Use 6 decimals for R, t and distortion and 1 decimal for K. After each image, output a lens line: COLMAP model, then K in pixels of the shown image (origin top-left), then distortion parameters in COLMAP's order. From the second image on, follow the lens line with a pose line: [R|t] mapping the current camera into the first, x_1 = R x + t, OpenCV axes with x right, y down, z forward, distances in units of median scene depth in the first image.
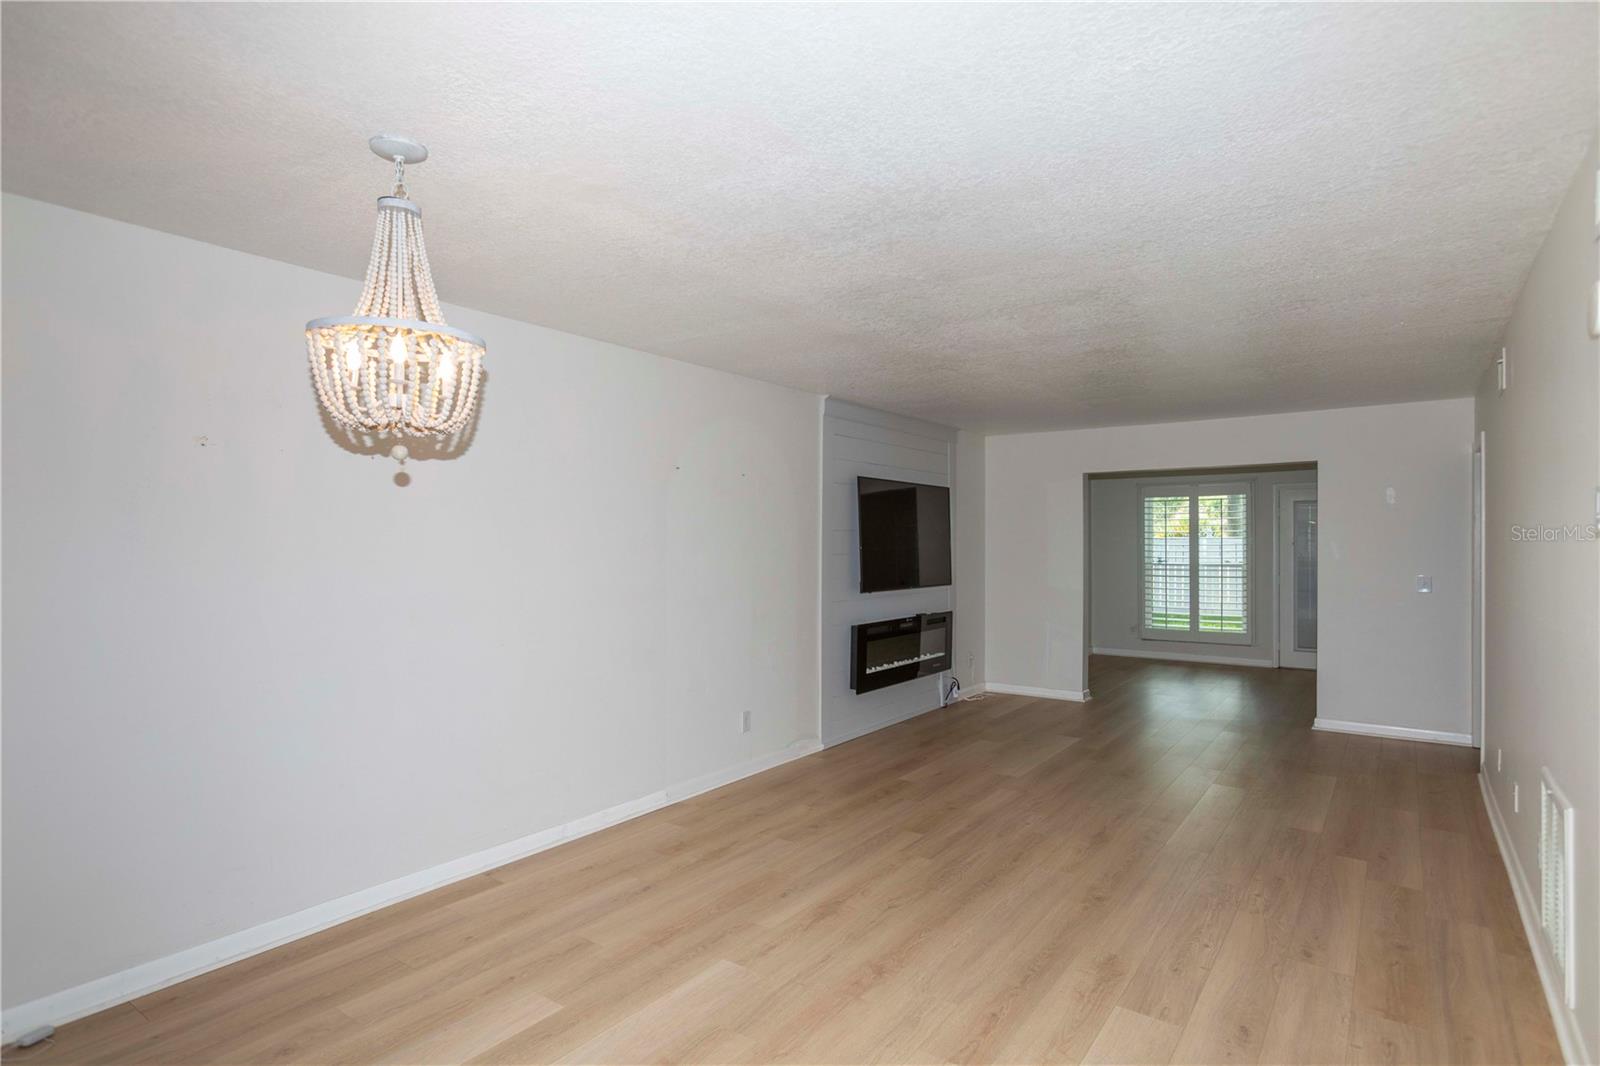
lens RADIAL K [[850.0, 0, 801.1], [0, 850.0, 544.5], [0, 0, 1]] dist [-0.003091, -0.000671]
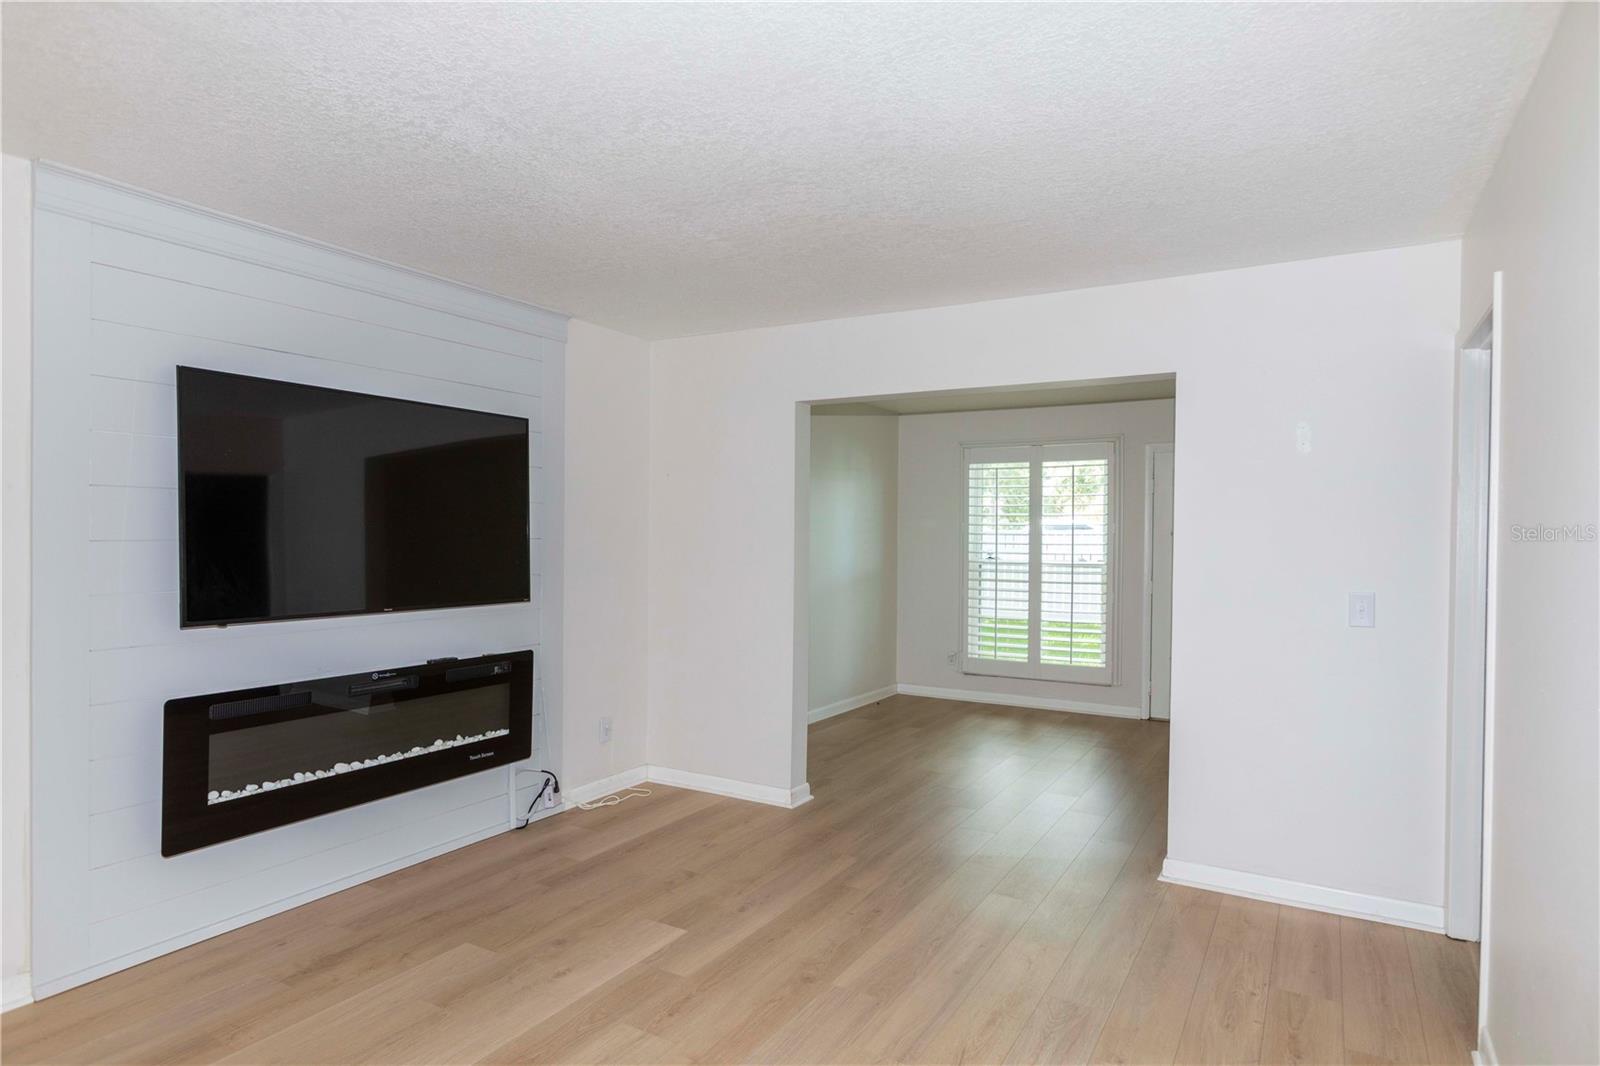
lens RADIAL K [[961.0, 0, 801.9], [0, 961.0, 542.0], [0, 0, 1]] dist [0.002628, 0.002123]
pose [[0.993271, 0.011393, 0.115252, 0.256434], [-0.012384, 0.999892, 0.007890, 0.003733], [-0.115150, -0.009264, 0.993305, 0.357377]]
